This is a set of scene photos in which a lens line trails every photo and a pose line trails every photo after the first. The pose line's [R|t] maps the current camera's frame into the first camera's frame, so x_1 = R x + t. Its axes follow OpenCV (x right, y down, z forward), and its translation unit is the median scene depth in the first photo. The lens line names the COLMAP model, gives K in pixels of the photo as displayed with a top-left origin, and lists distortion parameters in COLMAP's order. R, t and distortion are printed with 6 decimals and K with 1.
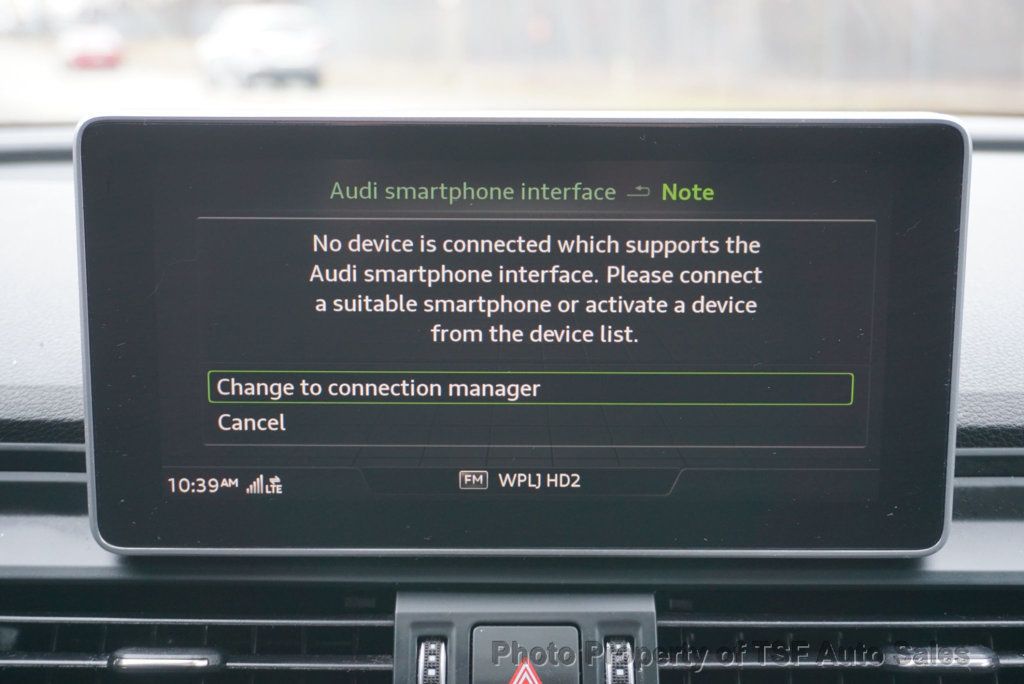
lens RADIAL K [[1379.6, 0, 502.6], [0, 1379.6, 336.5], [0, 0, 1]] dist [0.026911, 0.000000]
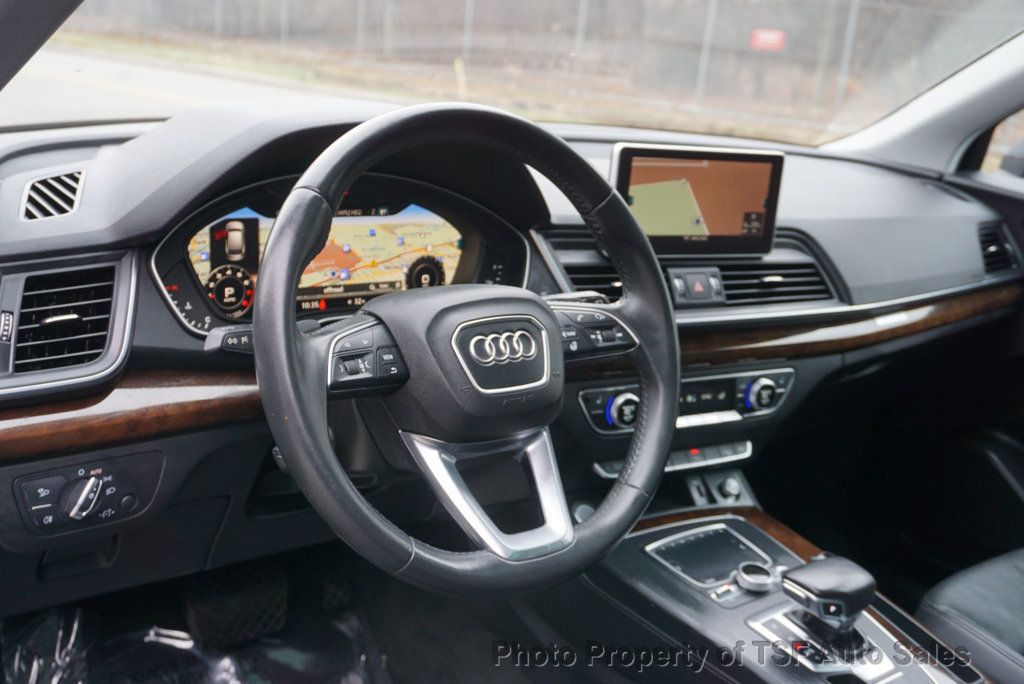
lens RADIAL K [[1038.0, 0, 485.7], [0, 1038.0, 323.2], [0, 0, 1]] dist [0.006568, 0.000000]
pose [[0.878467, -0.043221, 0.475844, -1.996506], [-0.000776, 0.995770, 0.091880, 0.071654], [-0.477803, -0.081083, 0.874717, -1.406546]]
